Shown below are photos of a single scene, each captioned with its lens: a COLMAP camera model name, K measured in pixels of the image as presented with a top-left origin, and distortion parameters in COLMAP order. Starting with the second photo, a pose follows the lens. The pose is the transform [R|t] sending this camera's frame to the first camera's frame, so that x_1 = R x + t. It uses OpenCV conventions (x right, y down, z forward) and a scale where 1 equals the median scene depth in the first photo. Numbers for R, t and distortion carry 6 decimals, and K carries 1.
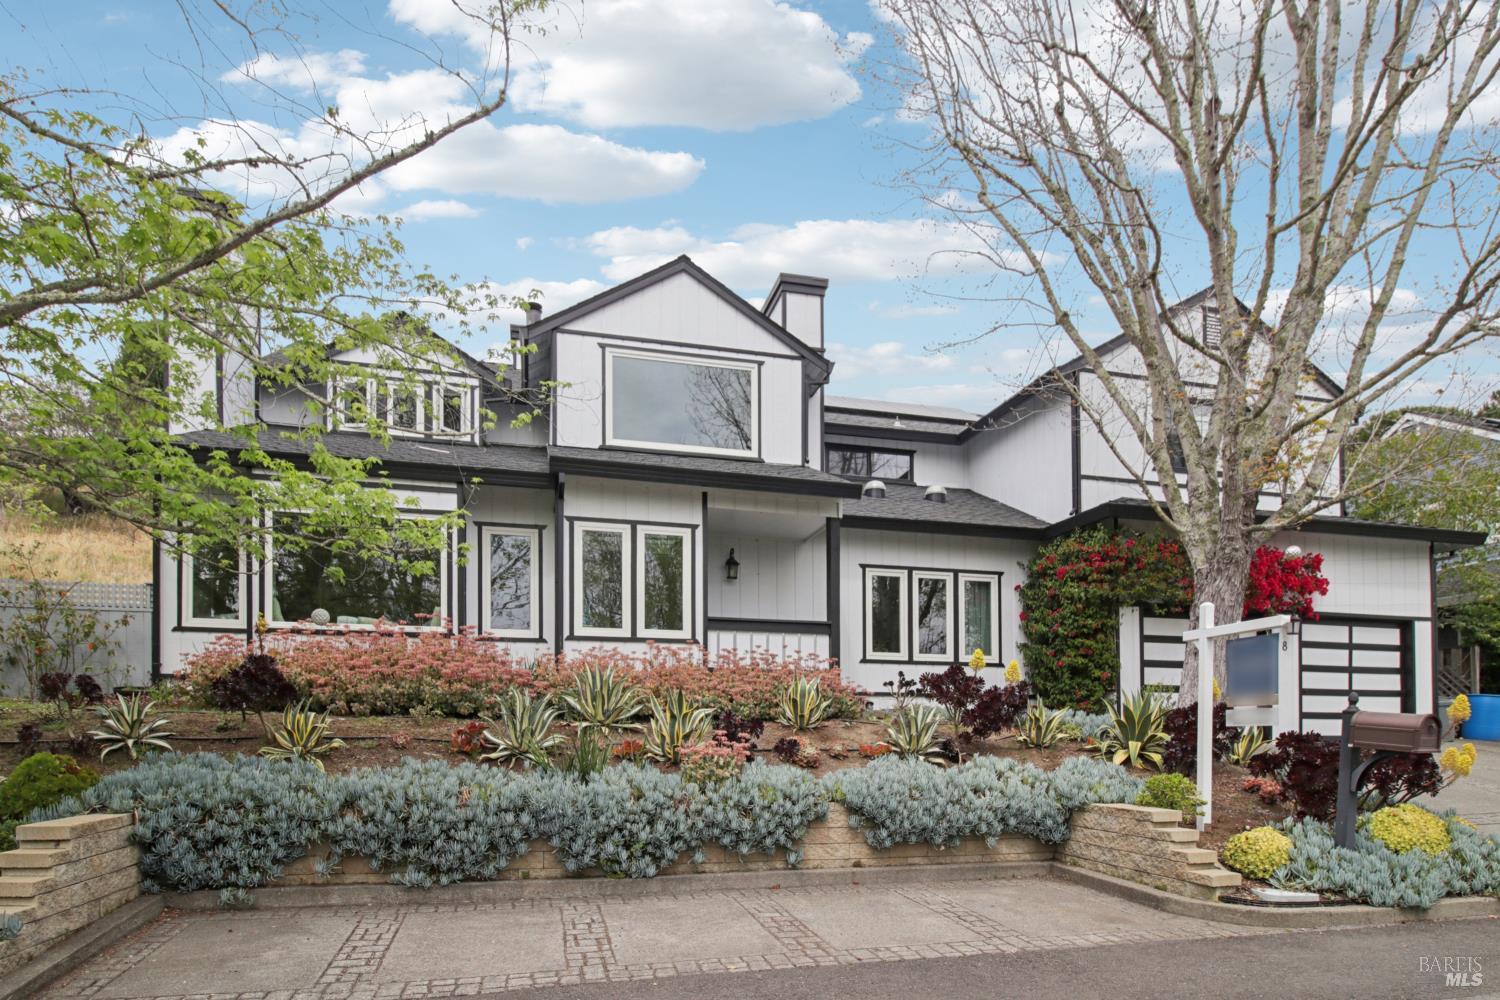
lens RADIAL K [[765.0, 0, 749.1], [0, 765.0, 523.0], [0, 0, 1]] dist [-0.002564, -0.002157]
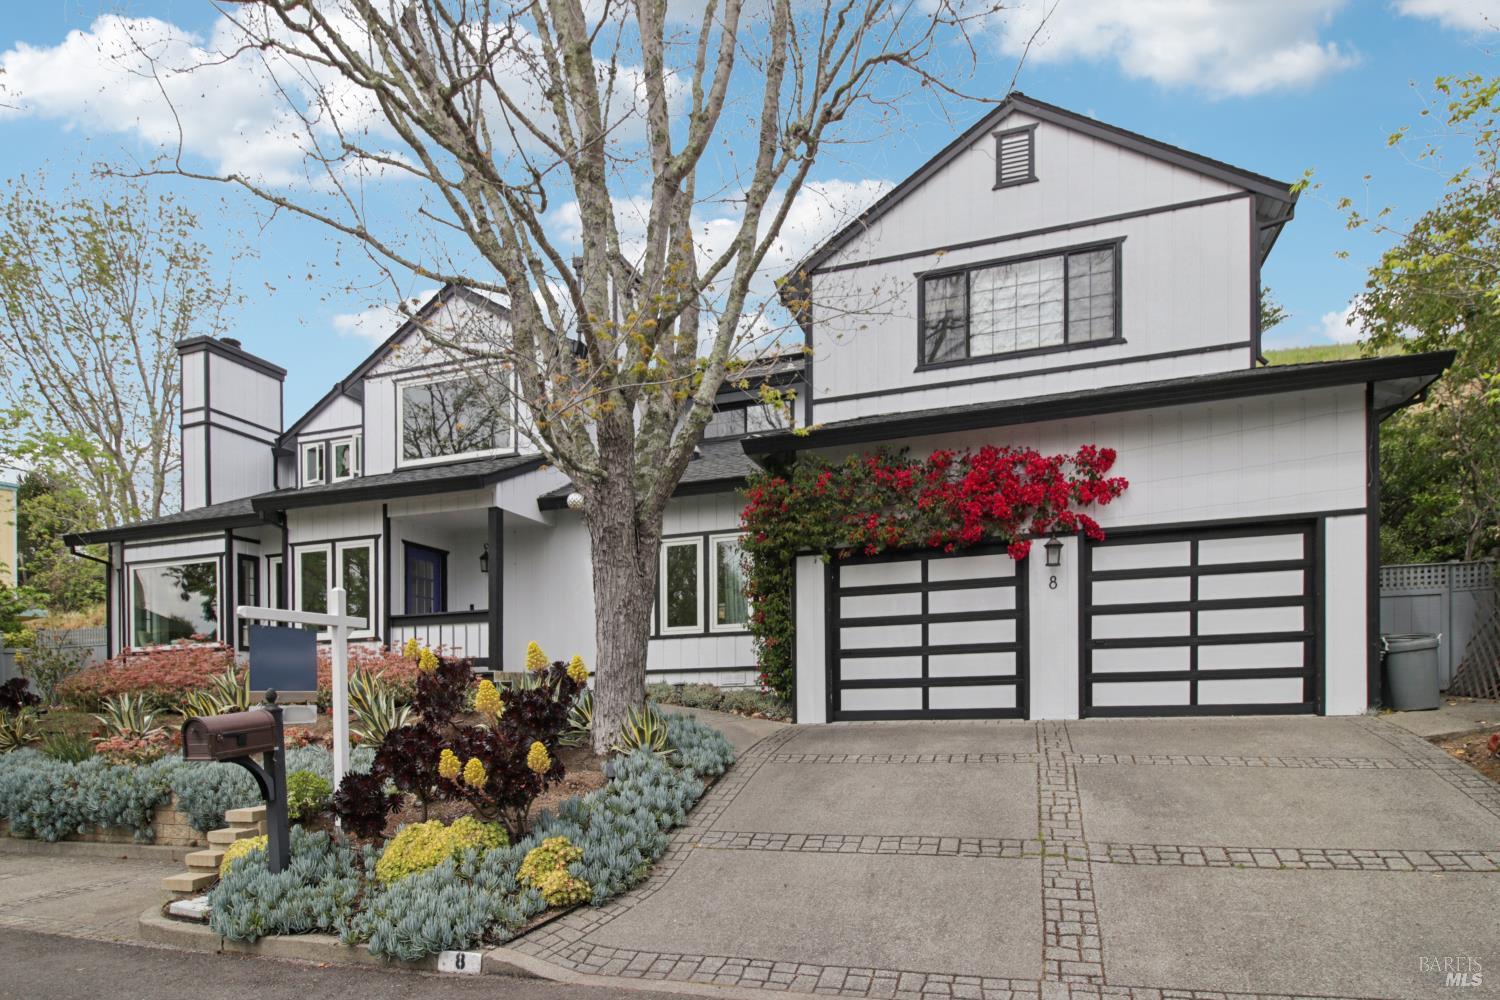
lens RADIAL K [[777.5, 0, 750.0], [0, 777.5, 500.0], [0, 0, 1]] dist [-0.003017, -0.001439]
pose [[0.857406, -0.151417, -0.491862, 0.939684], [0.162229, 0.986532, -0.020902, 0.061211], [0.488403, -0.061873, 0.870422, 0.264275]]
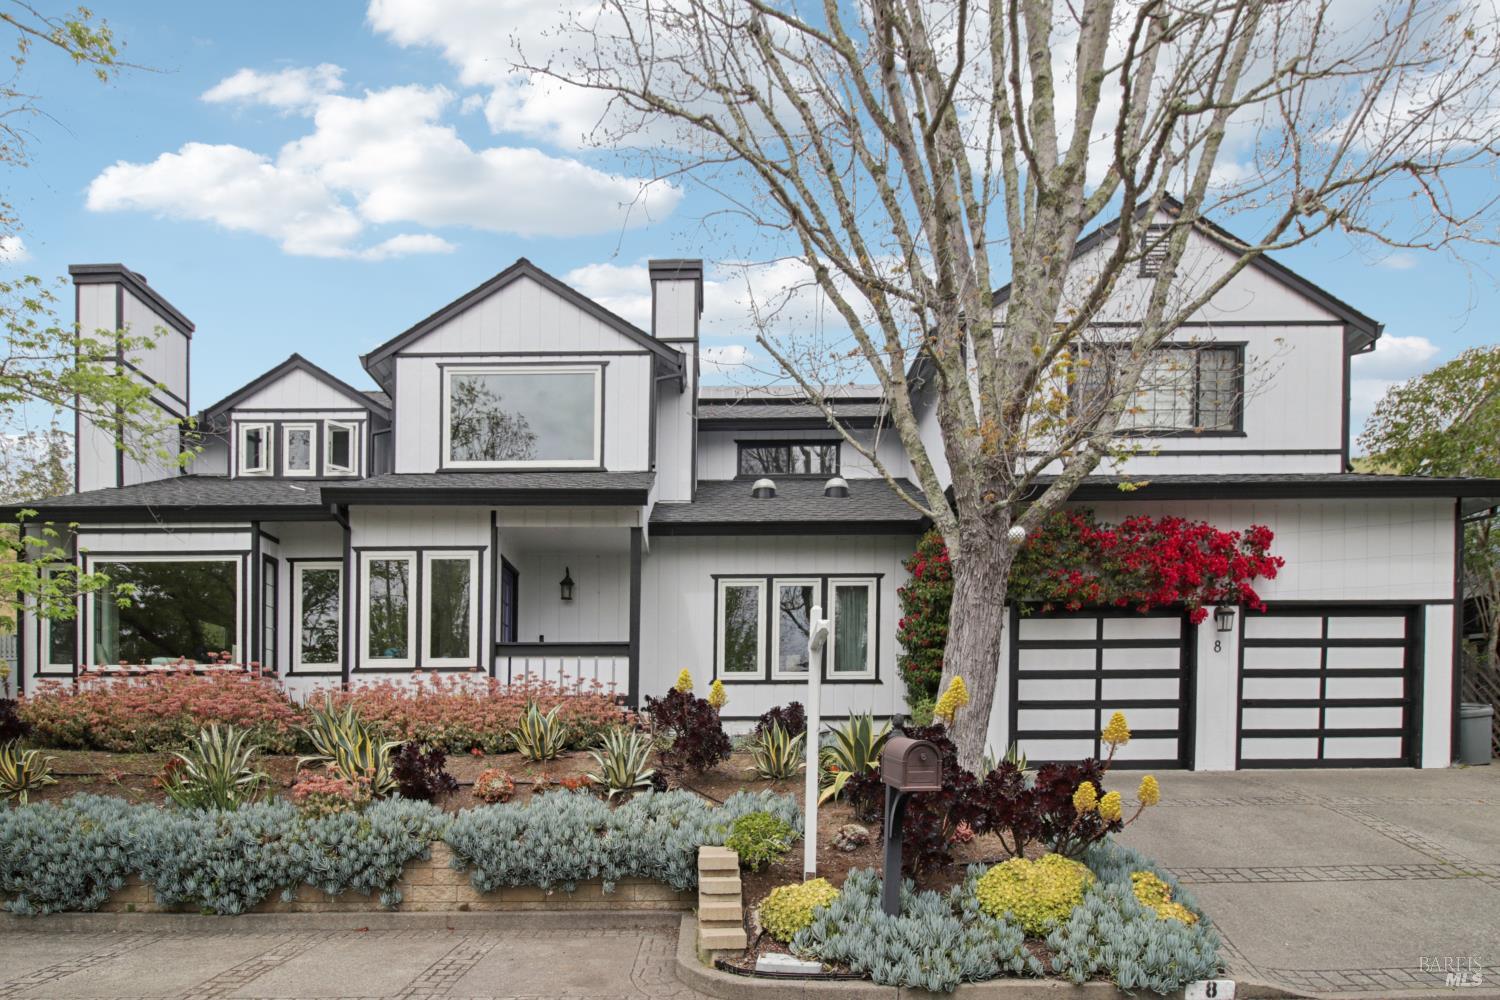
lens RADIAL K [[821.1, 0, 748.7], [0, 821.1, 555.8], [0, 0, 1]] dist [0.003958, -0.013460]
pose [[0.972528, -0.066669, -0.223036, 0.489224], [0.072917, 0.997140, 0.019888, 0.018417], [0.221072, -0.035605, 0.974607, 0.083580]]
